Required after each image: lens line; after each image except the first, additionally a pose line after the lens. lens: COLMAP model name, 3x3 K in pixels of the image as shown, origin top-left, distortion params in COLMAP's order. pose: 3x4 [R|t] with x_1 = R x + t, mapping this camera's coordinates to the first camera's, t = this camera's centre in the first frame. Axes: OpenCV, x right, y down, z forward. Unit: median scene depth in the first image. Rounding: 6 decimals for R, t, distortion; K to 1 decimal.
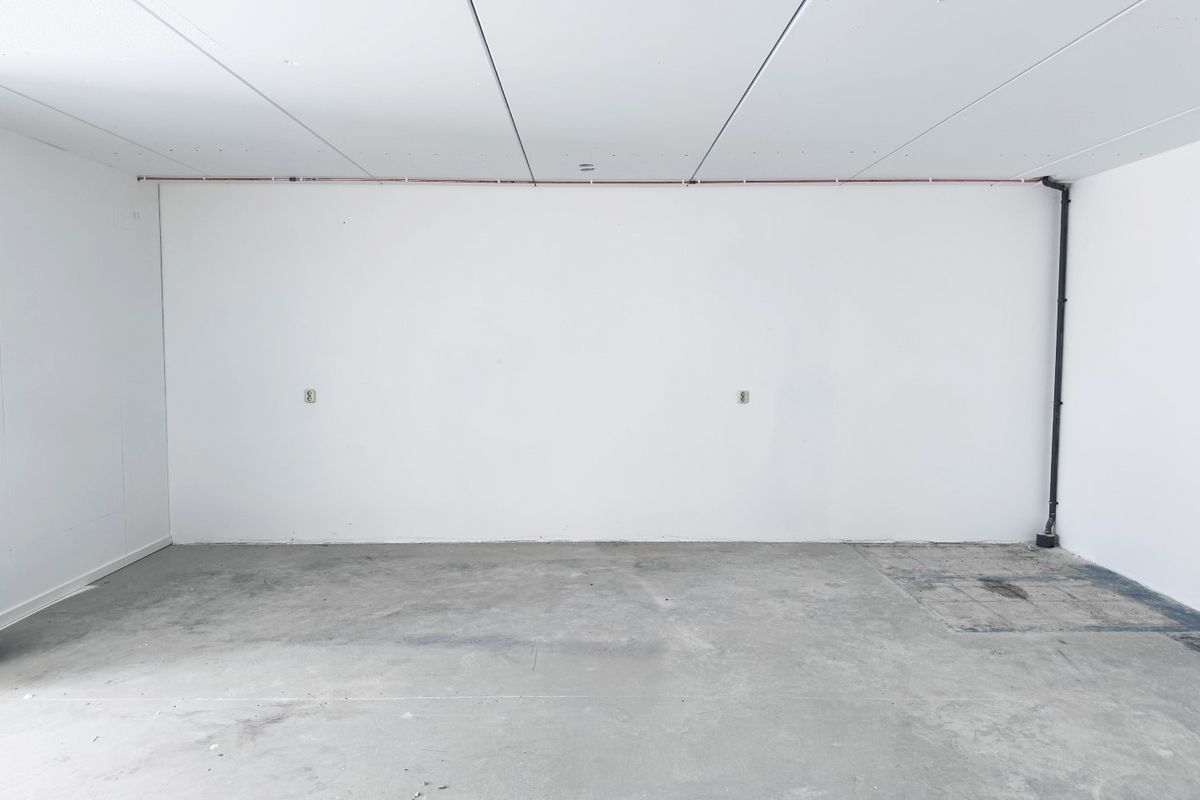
lens RADIAL K [[870.7, 0, 600.0], [0, 870.7, 400.0], [0, 0, 1]] dist [0.086435, -0.124964]
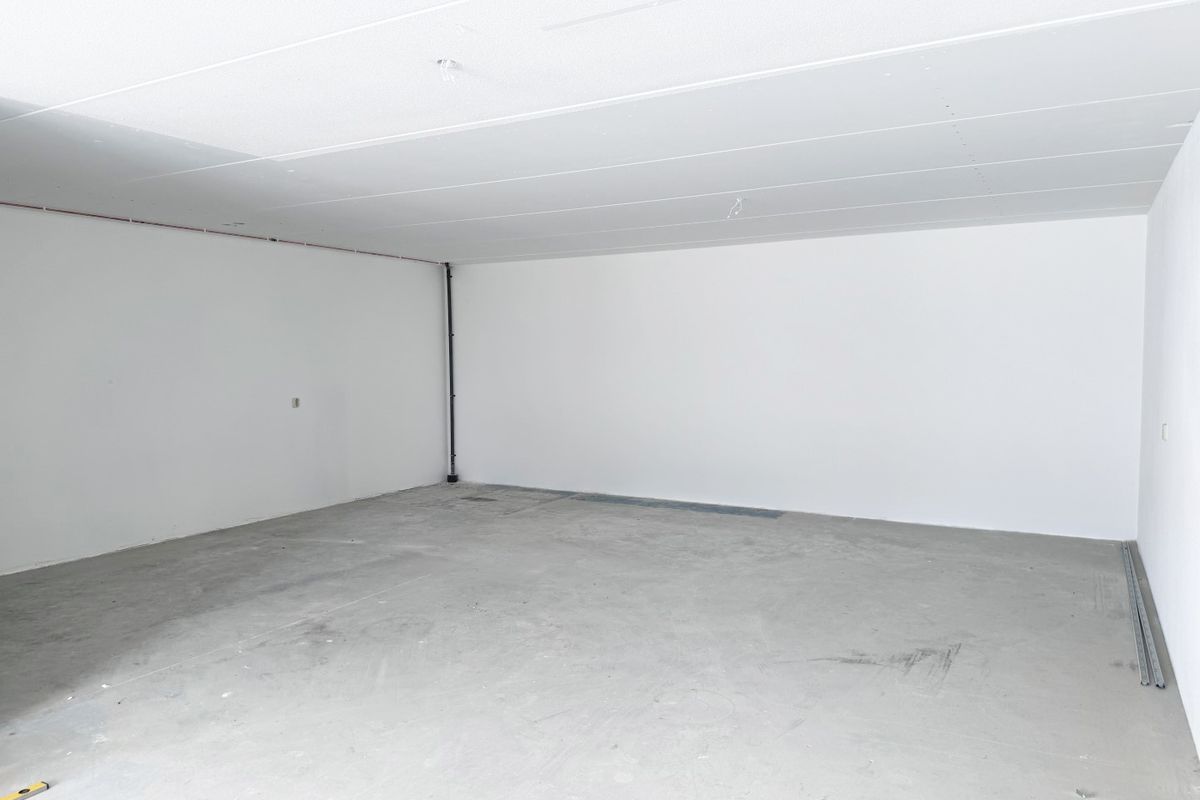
lens RADIAL K [[870.7, 0, 600.0], [0, 870.7, 400.0], [0, 0, 1]] dist [0.086435, -0.124964]
pose [[0.485382, -0.053445, 0.872667, -1.004609], [0.081882, 0.996522, 0.015487, 0.012310], [-0.870460, 0.063939, 0.488070, -0.068703]]
